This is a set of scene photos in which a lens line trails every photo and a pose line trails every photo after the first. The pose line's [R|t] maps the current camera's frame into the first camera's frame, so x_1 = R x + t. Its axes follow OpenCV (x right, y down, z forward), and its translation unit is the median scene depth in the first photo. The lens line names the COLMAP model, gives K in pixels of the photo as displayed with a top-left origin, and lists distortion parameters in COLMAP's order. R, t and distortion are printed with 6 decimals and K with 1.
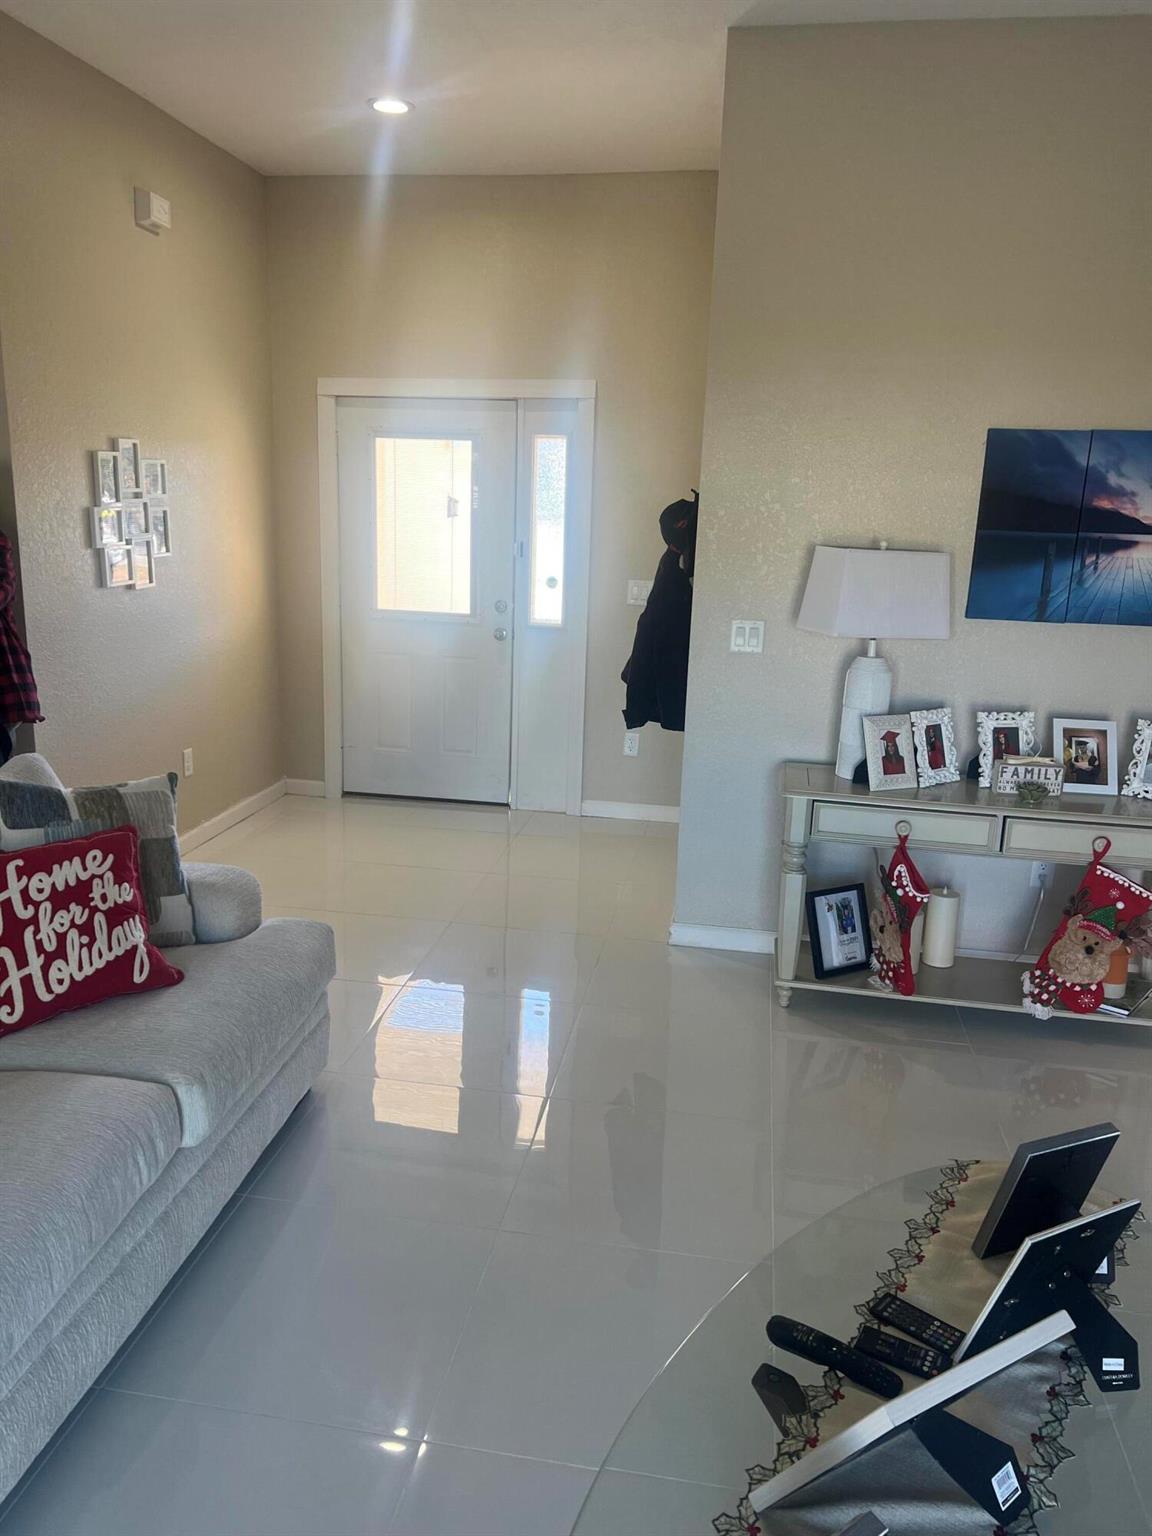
lens RADIAL K [[1147.8, 0, 576.0], [0, 1147.8, 768.0], [0, 0, 1]] dist [0.006328, -0.009071]
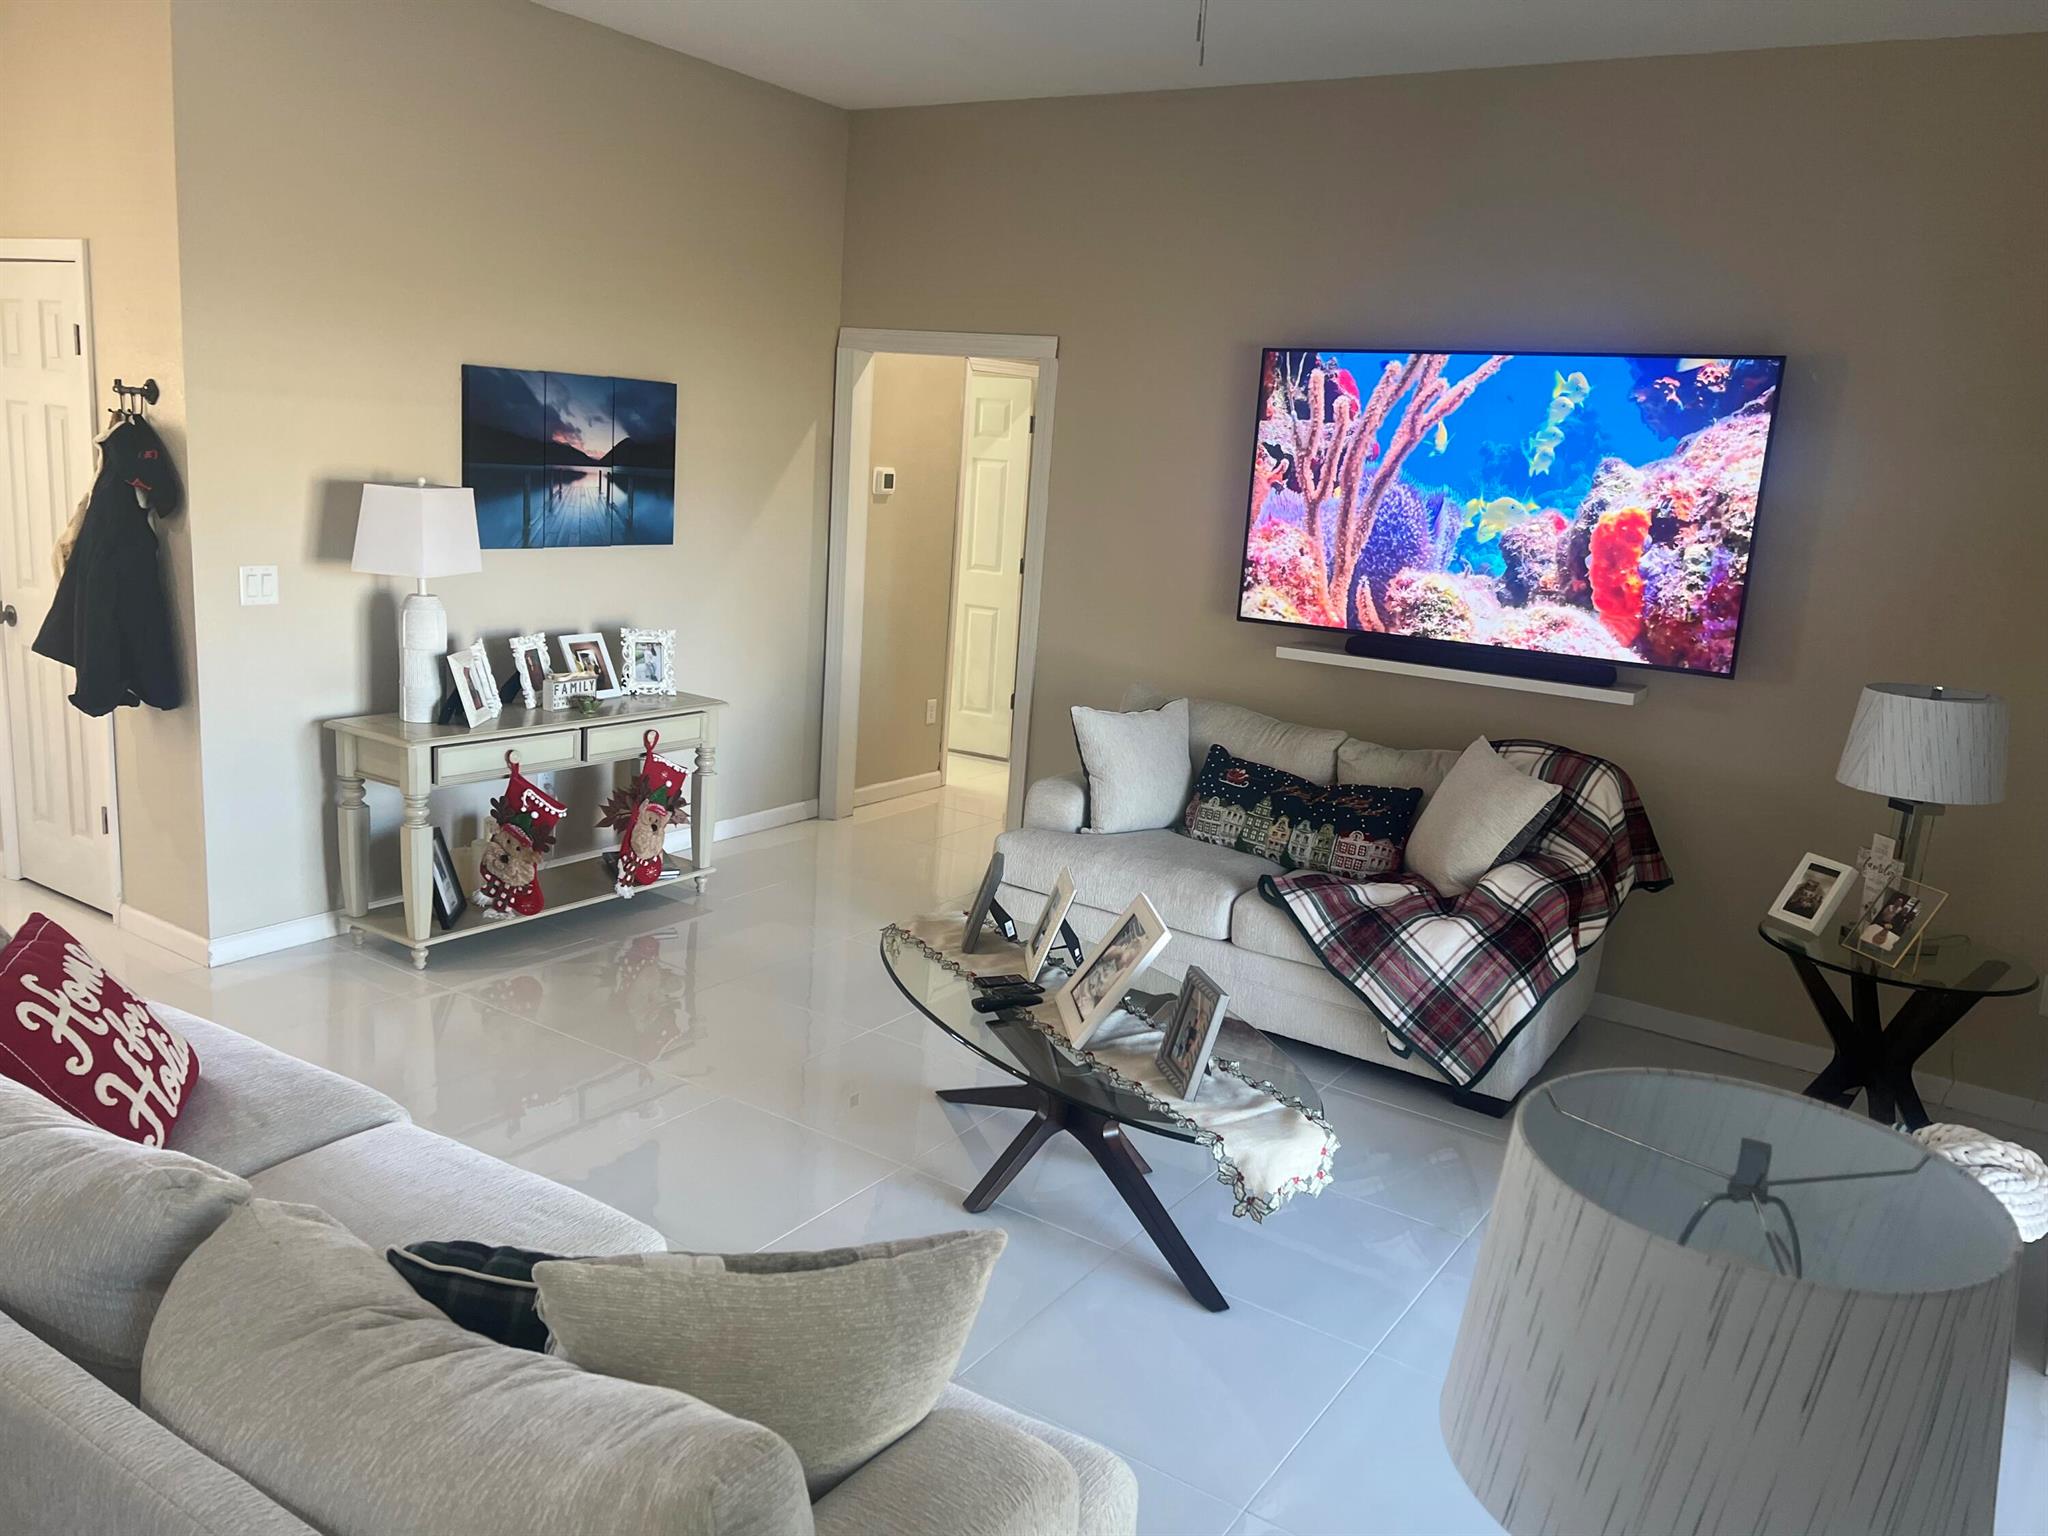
lens RADIAL K [[1530.3, 0, 1024.0], [0, 1530.3, 768.0], [0, 0, 1]] dist [0.006328, -0.009071]
pose [[0.406739, -0.196155, 0.892237, -0.742750], [0.152777, 0.977527, 0.145260, -0.066334], [-0.900679, 0.077231, 0.427566, -0.009431]]
